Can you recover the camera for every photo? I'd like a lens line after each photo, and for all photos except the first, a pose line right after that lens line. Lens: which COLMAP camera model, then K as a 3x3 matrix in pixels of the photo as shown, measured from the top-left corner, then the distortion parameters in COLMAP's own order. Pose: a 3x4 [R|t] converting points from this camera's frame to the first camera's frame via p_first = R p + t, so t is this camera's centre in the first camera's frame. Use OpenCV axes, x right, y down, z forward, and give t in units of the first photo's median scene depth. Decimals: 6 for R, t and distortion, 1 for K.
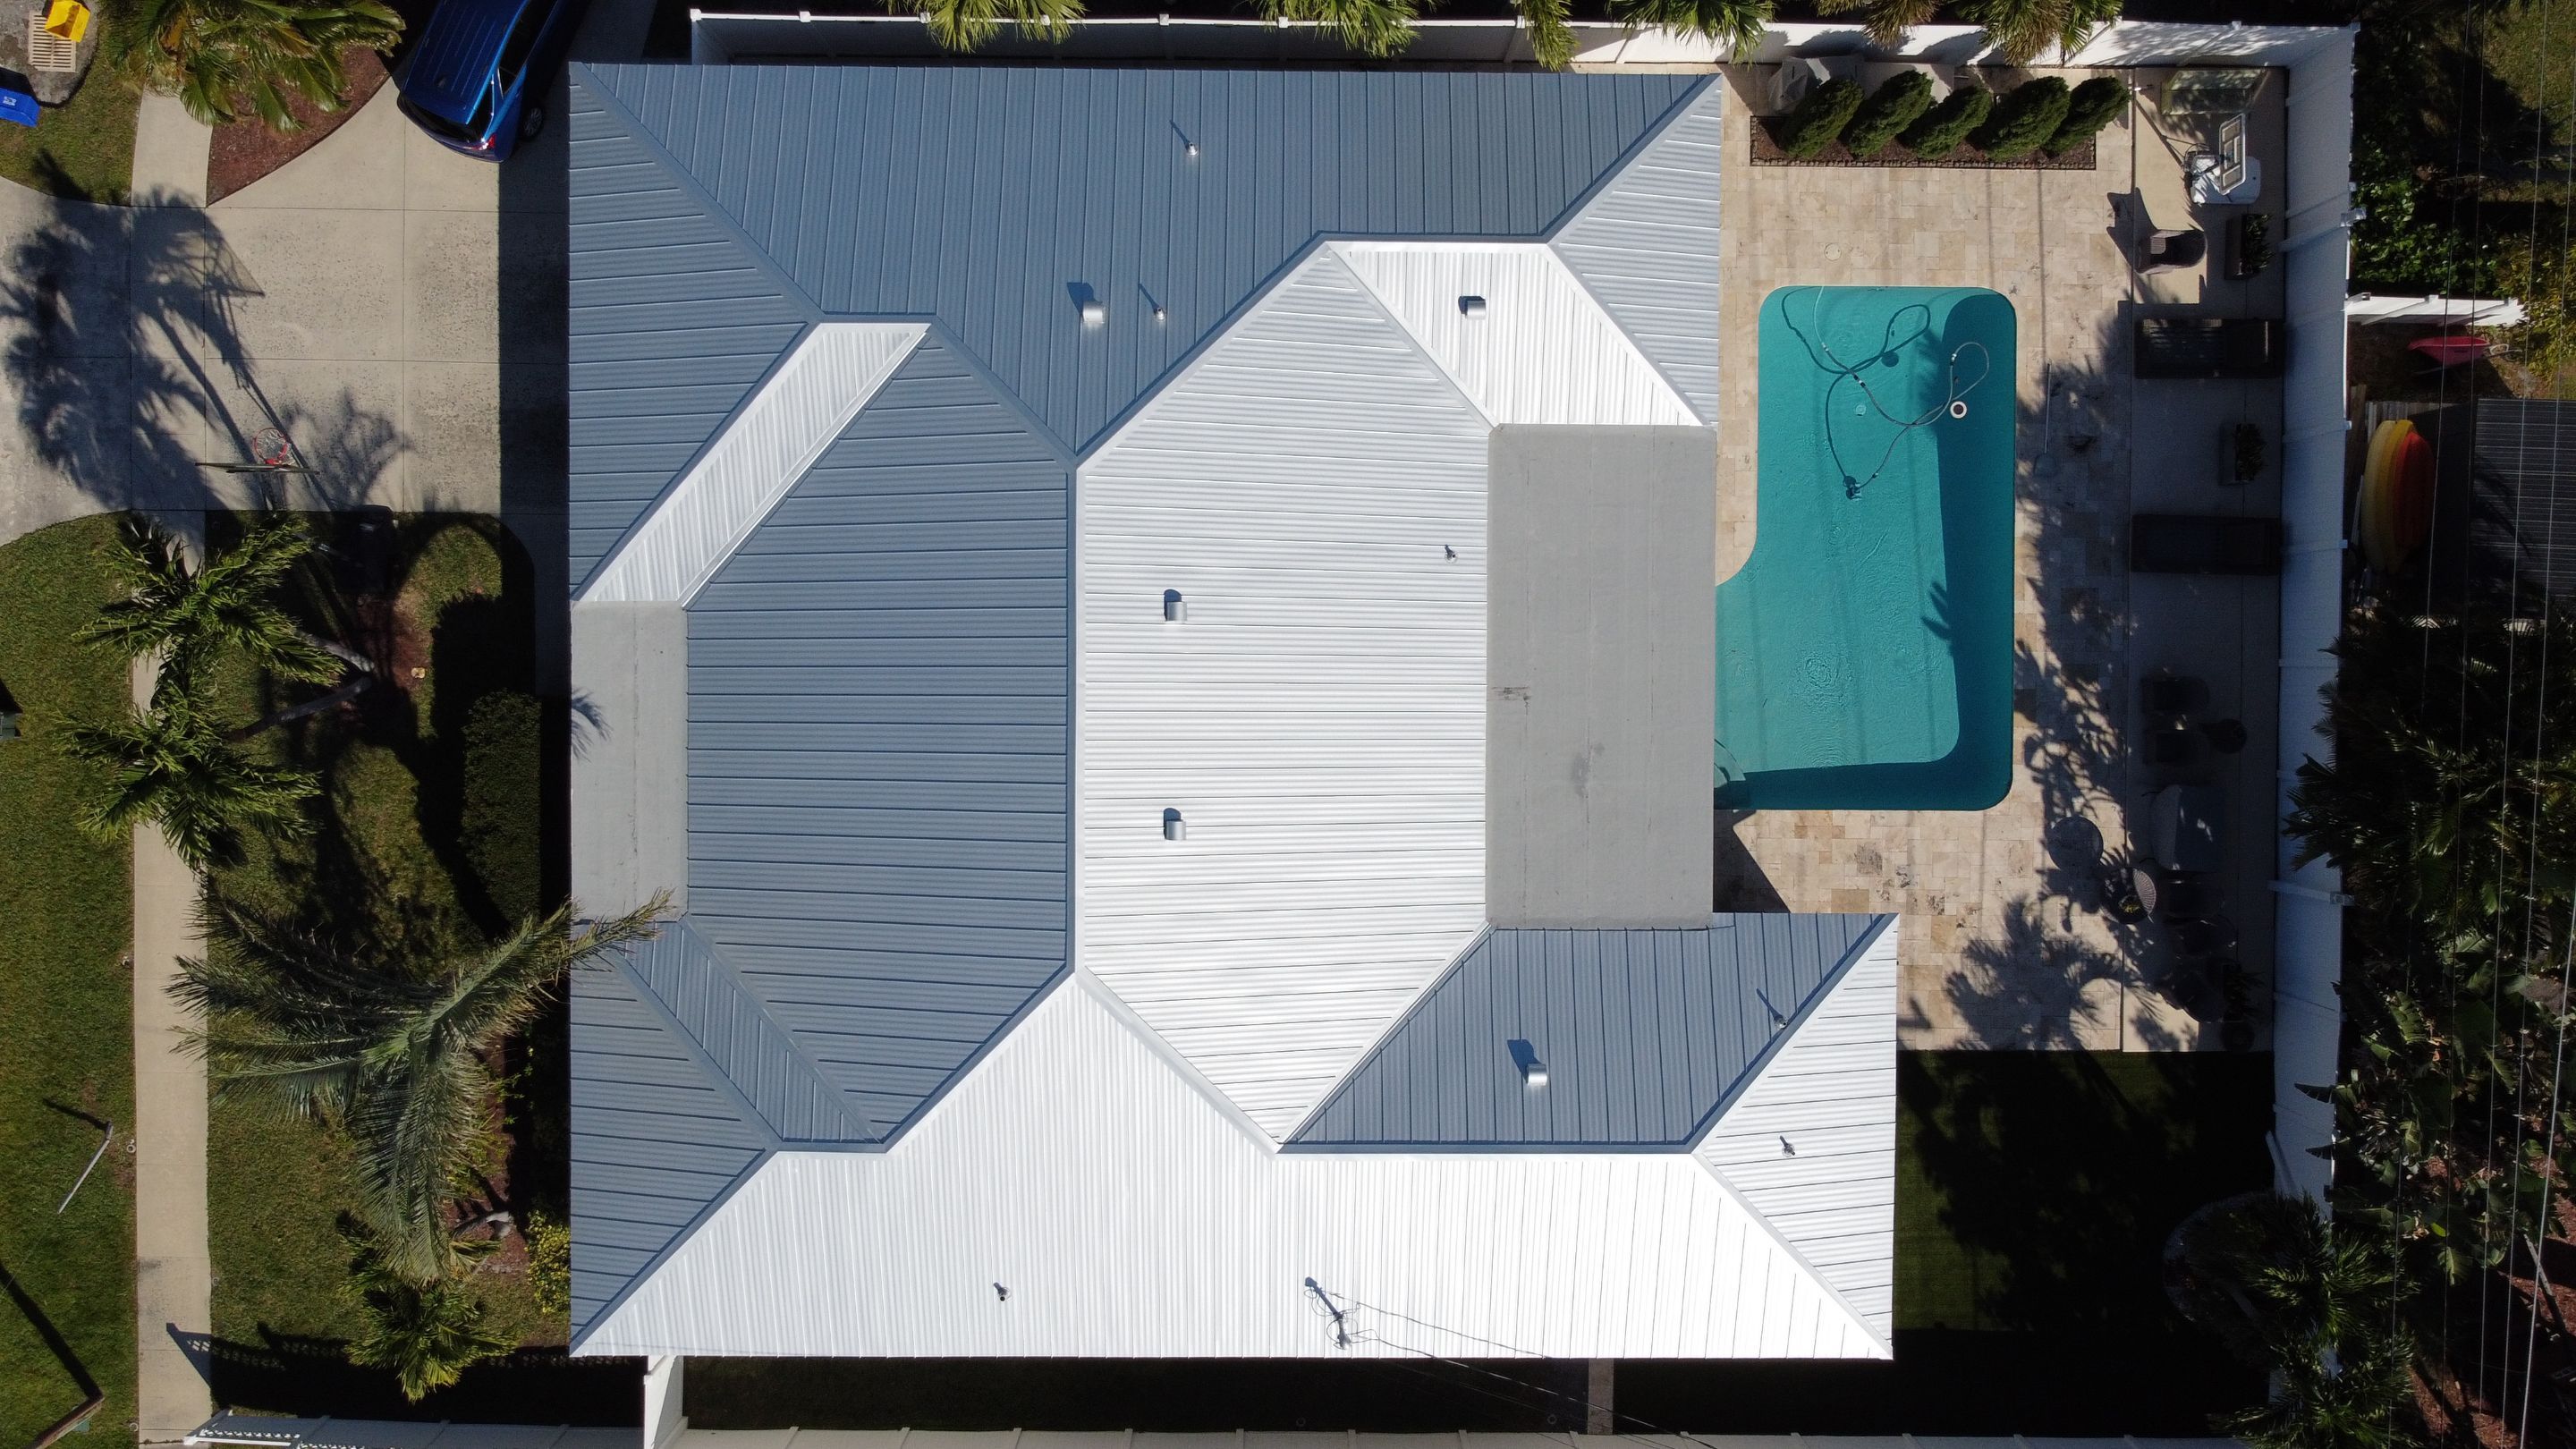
lens RADIAL K [[1962.2, 0, 1297.3], [0, 1962.2, 714.8], [0, 0, 1]] dist [-0.016469, -0.007862]
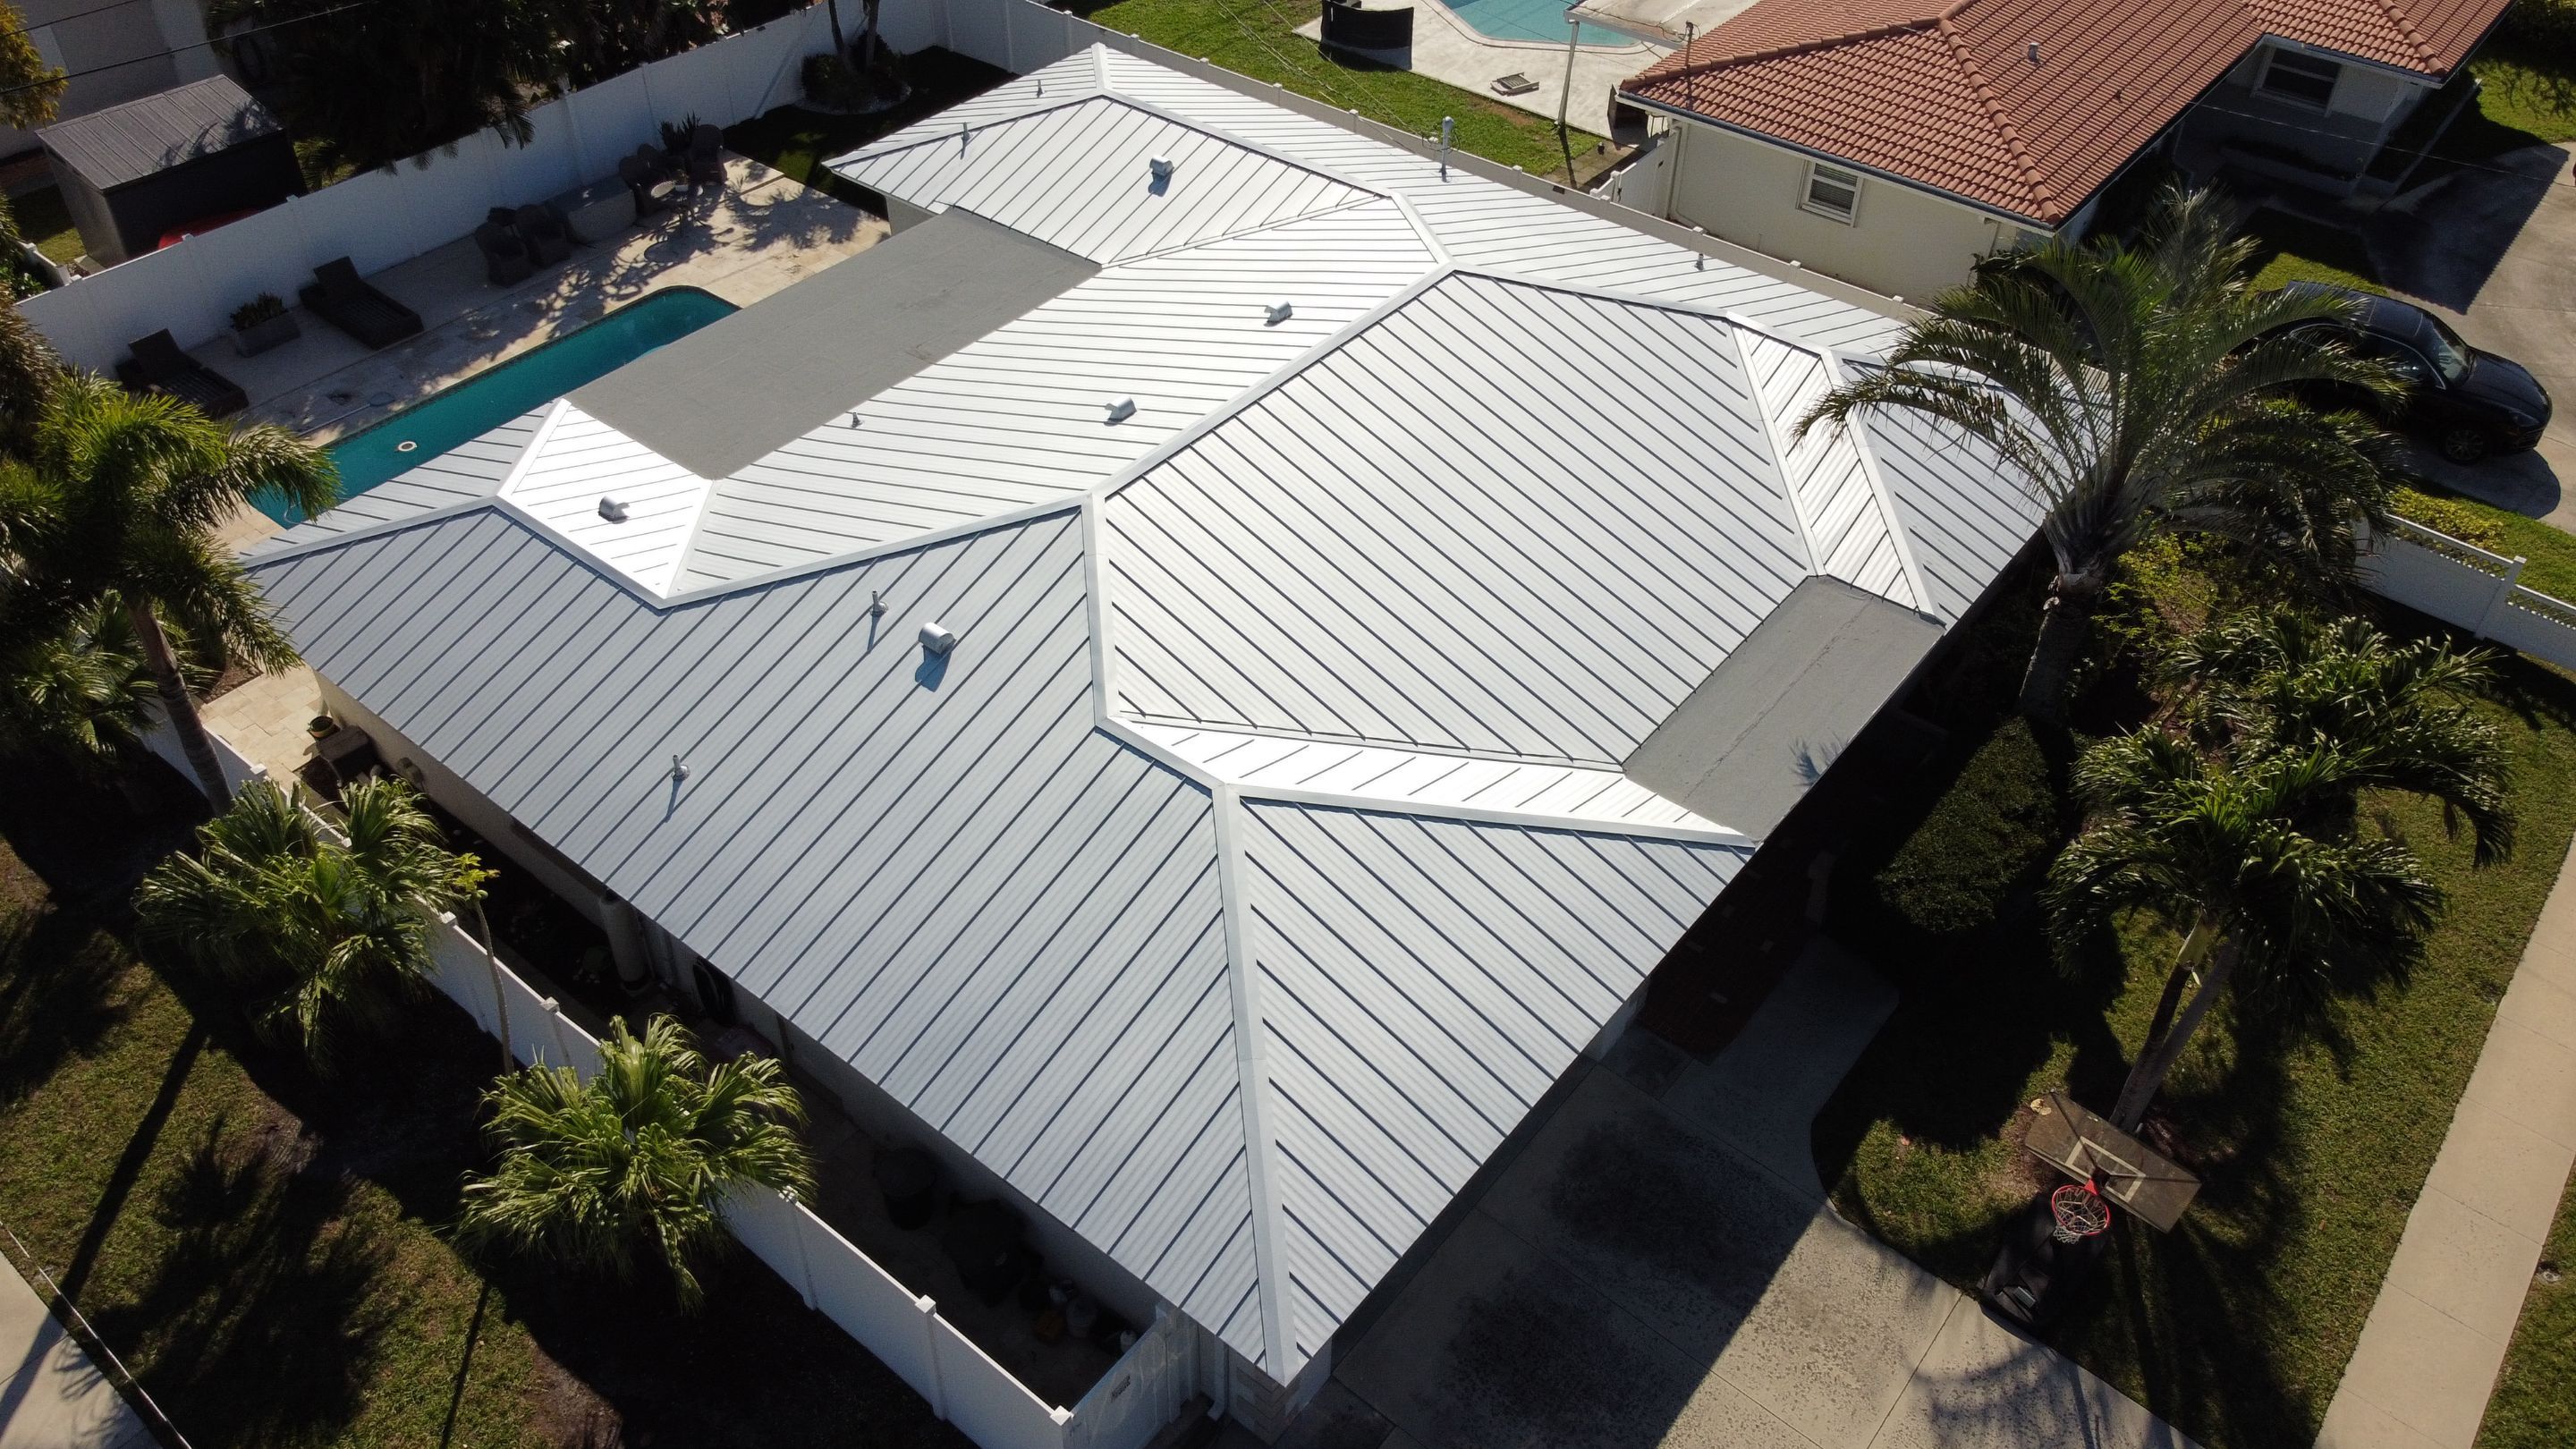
lens RADIAL K [[1962.2, 0, 1297.3], [0, 1962.2, 714.8], [0, 0, 1]] dist [-0.016469, -0.007862]
pose [[-0.787285, -0.418619, 0.452703, -0.495753], [0.616506, -0.522361, 0.589118, -0.506573], [-0.010142, 0.742898, 0.669328, 0.449555]]
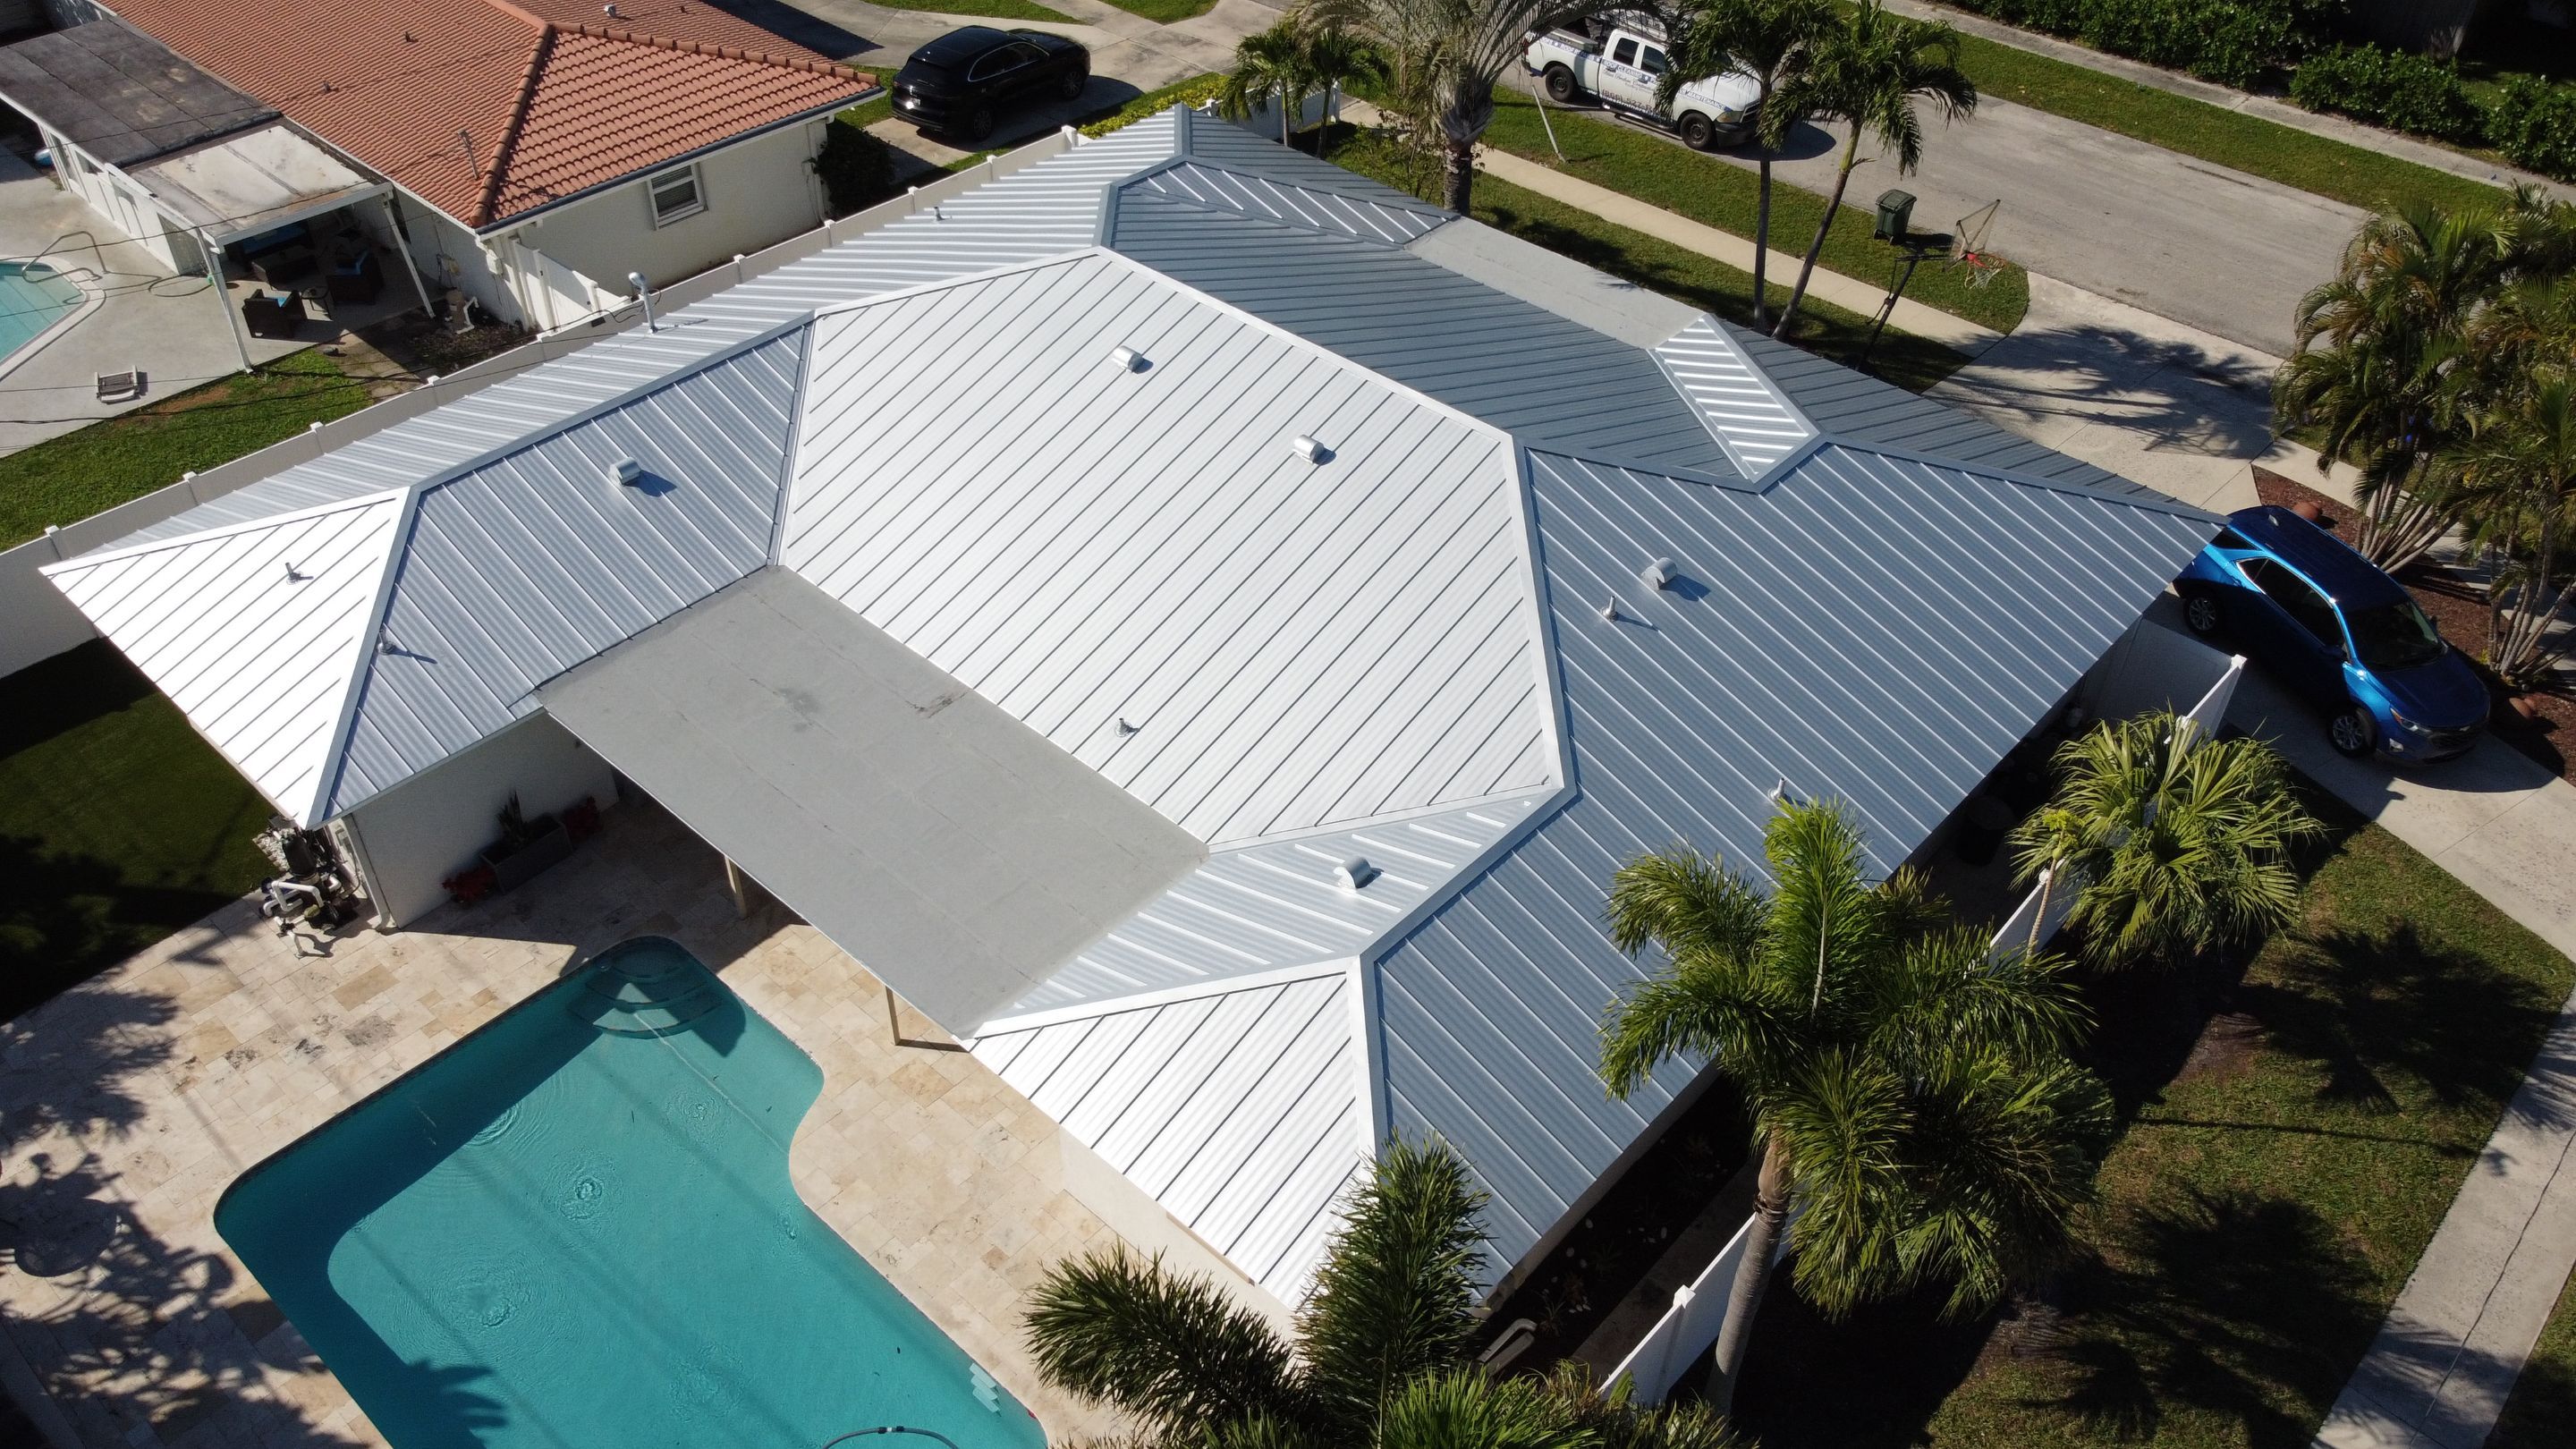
lens RADIAL K [[1940.1, 0, 1288.0], [0, 1940.1, 724.5], [0, 0, 1]] dist [0.005373, -0.007690]
pose [[-0.665785, 0.465268, -0.583315, 0.425018], [-0.745149, -0.454951, 0.487619, -0.442123], [-0.038506, 0.759306, 0.649594, 0.469977]]
